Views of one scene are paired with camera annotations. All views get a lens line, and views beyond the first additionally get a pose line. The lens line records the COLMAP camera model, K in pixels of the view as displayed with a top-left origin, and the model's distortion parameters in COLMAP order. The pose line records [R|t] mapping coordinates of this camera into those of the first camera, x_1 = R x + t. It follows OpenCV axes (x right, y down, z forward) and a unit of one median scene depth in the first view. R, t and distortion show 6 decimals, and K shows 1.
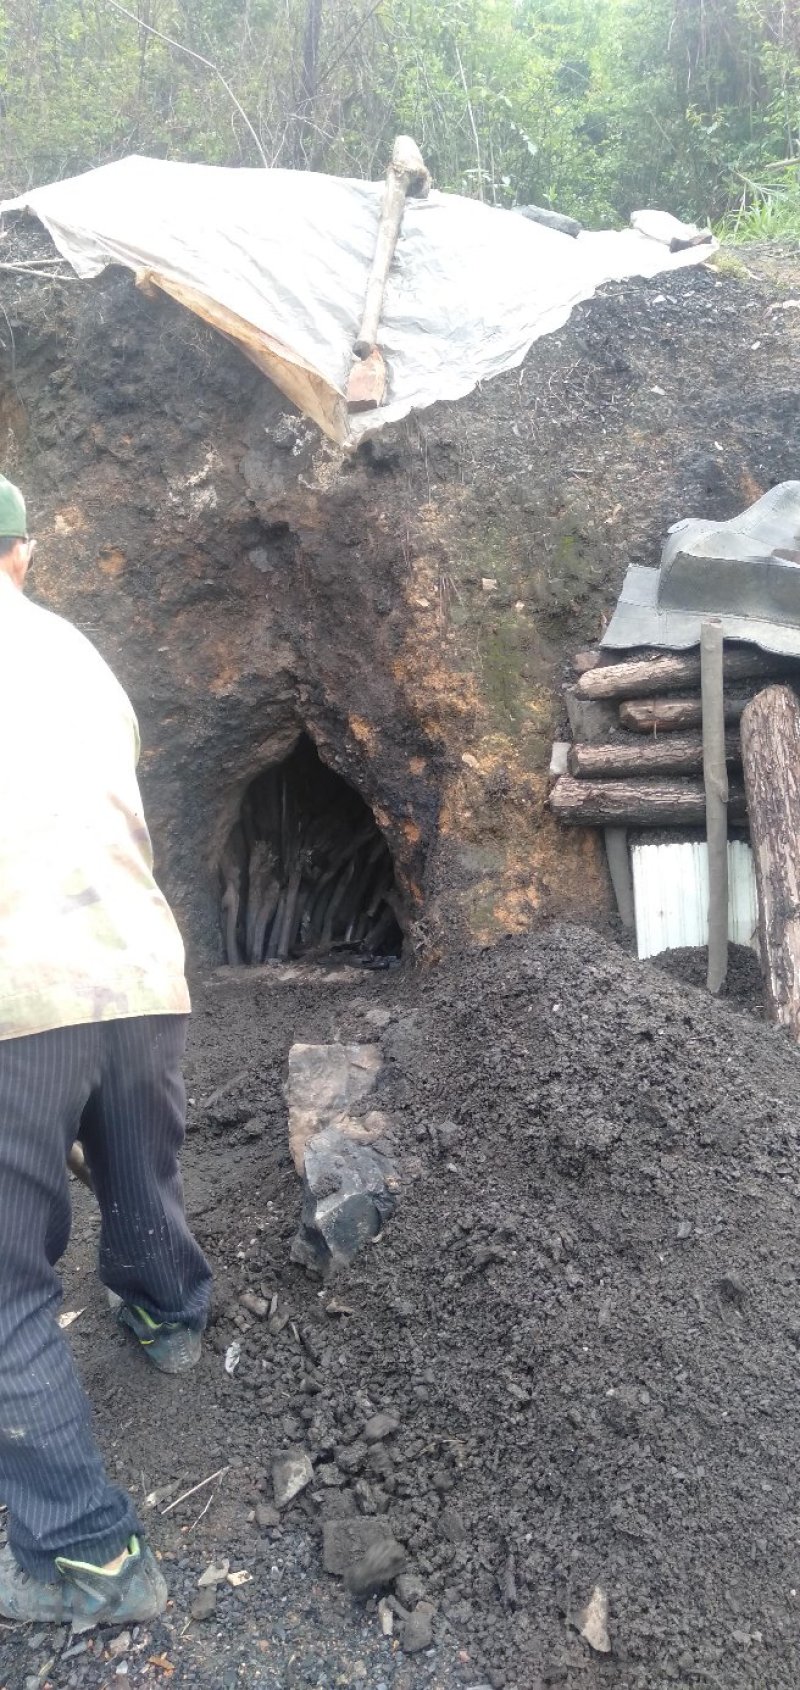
lens RADIAL K [[1268.0, 0, 403.7], [0, 1268.0, 819.2], [0, 0, 1]] dist [0.047209, -0.042798]
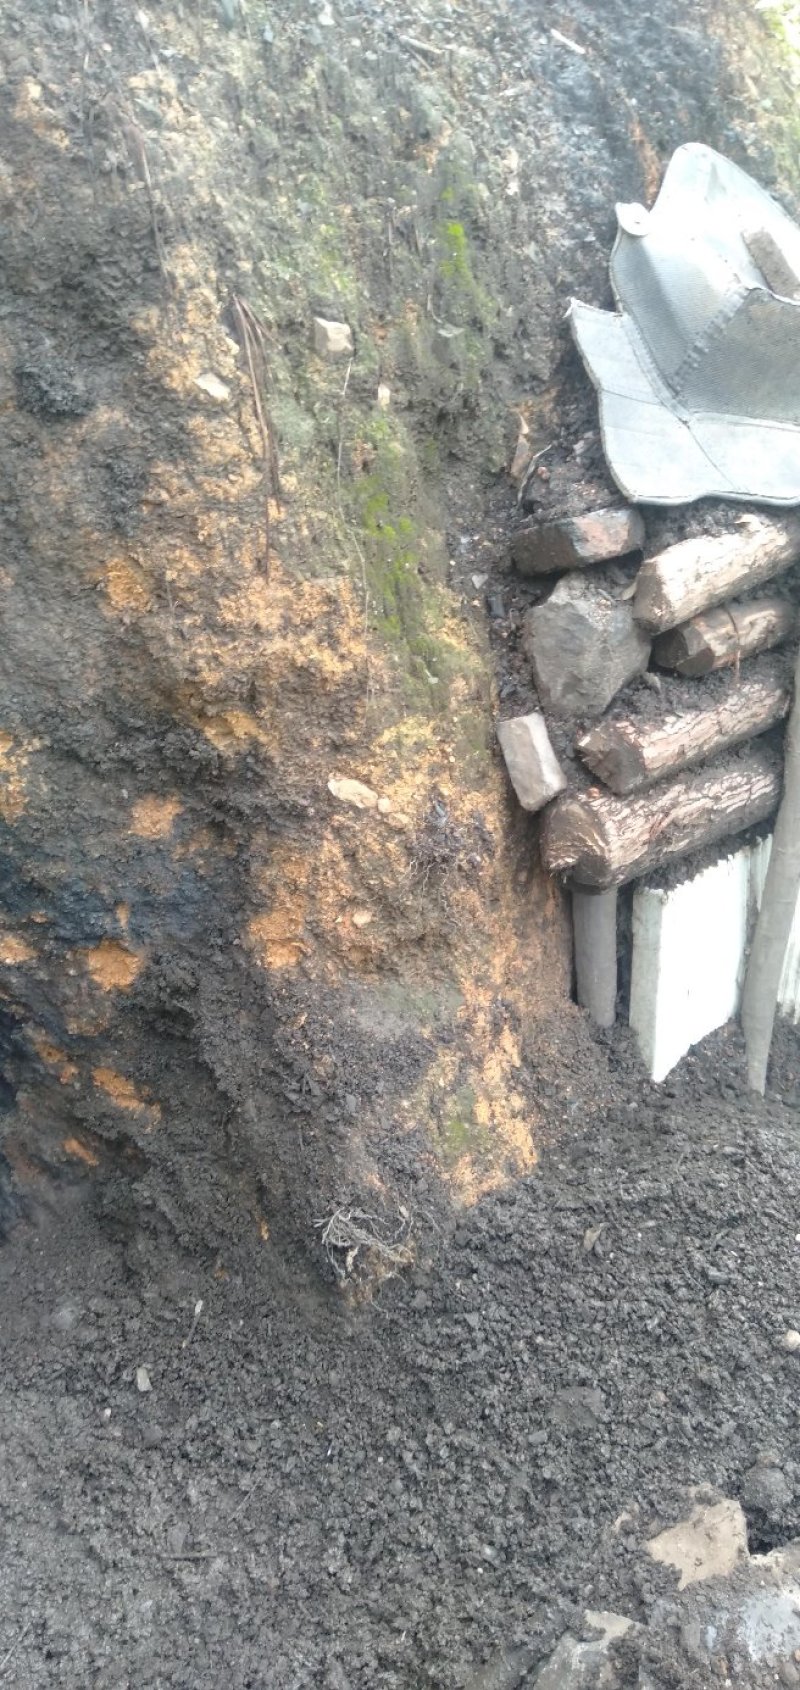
lens RADIAL K [[1268.0, 0, 403.7], [0, 1268.0, 819.2], [0, 0, 1]] dist [0.047209, -0.042798]
pose [[0.602902, -0.262935, 0.753242, -0.249196], [0.080872, 0.959410, 0.270172, -0.147468], [-0.793706, -0.101971, 0.599694, 0.737547]]
